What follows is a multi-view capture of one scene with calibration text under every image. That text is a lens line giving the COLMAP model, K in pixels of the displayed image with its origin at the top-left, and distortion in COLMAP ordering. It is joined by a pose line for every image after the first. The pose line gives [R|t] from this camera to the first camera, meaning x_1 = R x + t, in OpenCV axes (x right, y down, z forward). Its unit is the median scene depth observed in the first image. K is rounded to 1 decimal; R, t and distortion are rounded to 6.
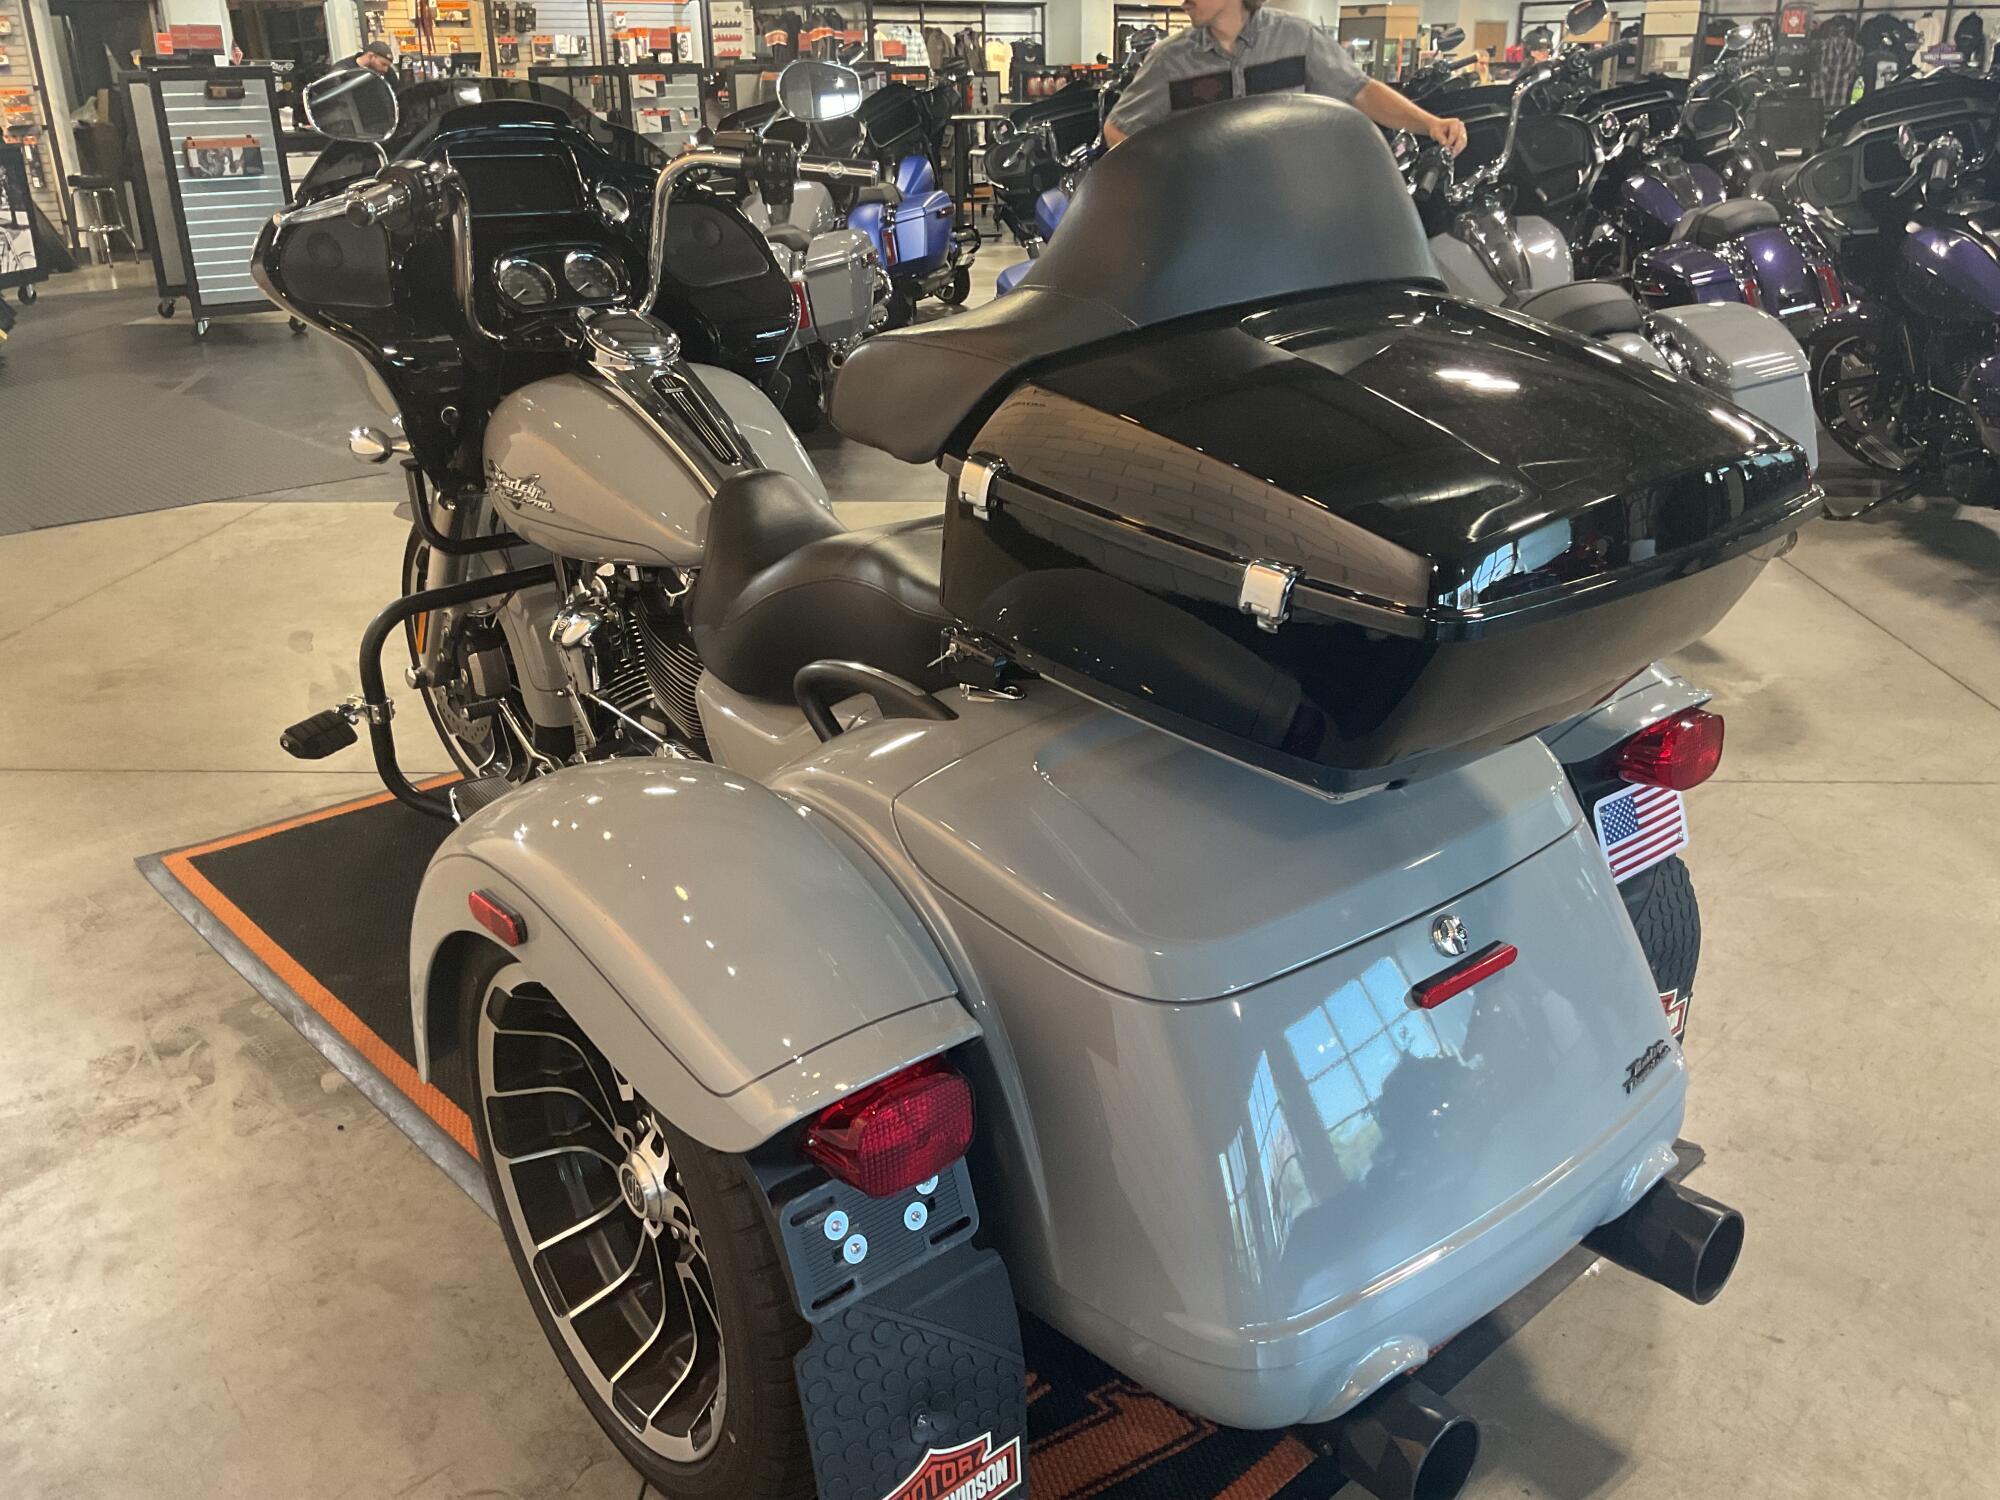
lens RADIAL K [[1679.4, 0, 984.1], [0, 1679.4, 754.2], [0, 0, 1]] dist [-0.013845, -0.015303]
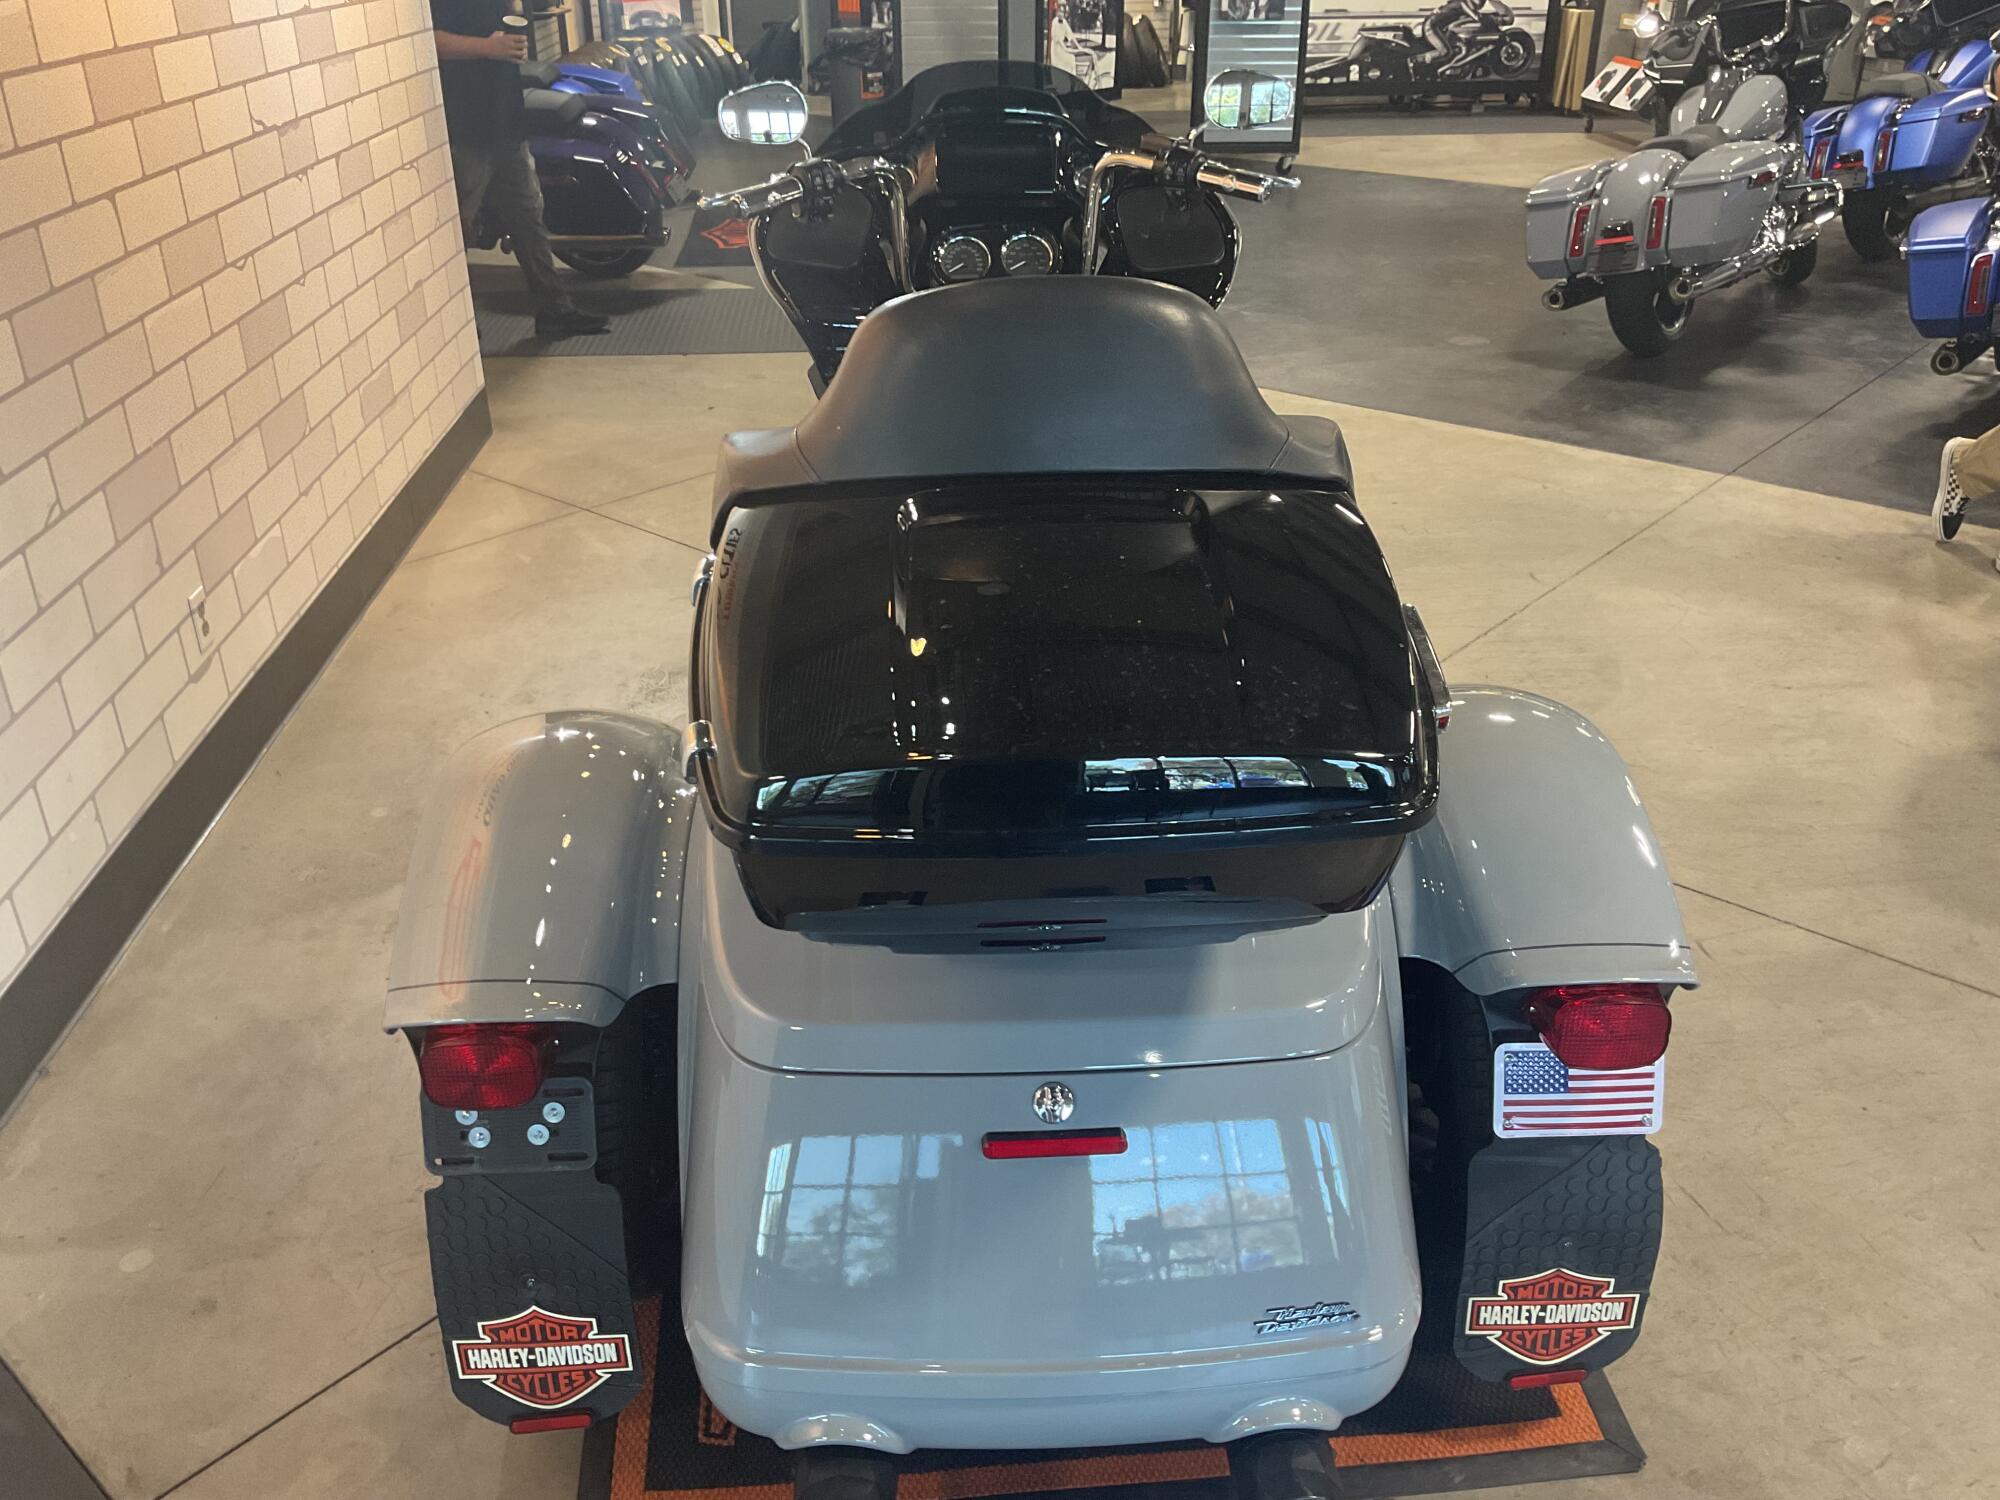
lens RADIAL K [[1679.4, 0, 984.1], [0, 1679.4, 754.2], [0, 0, 1]] dist [-0.013845, -0.015303]
pose [[0.788500, 0.284043, -0.545516, 0.141232], [-0.225031, 0.958704, 0.173920, -0.050656], [0.572389, -0.014378, 0.819856, 0.024902]]
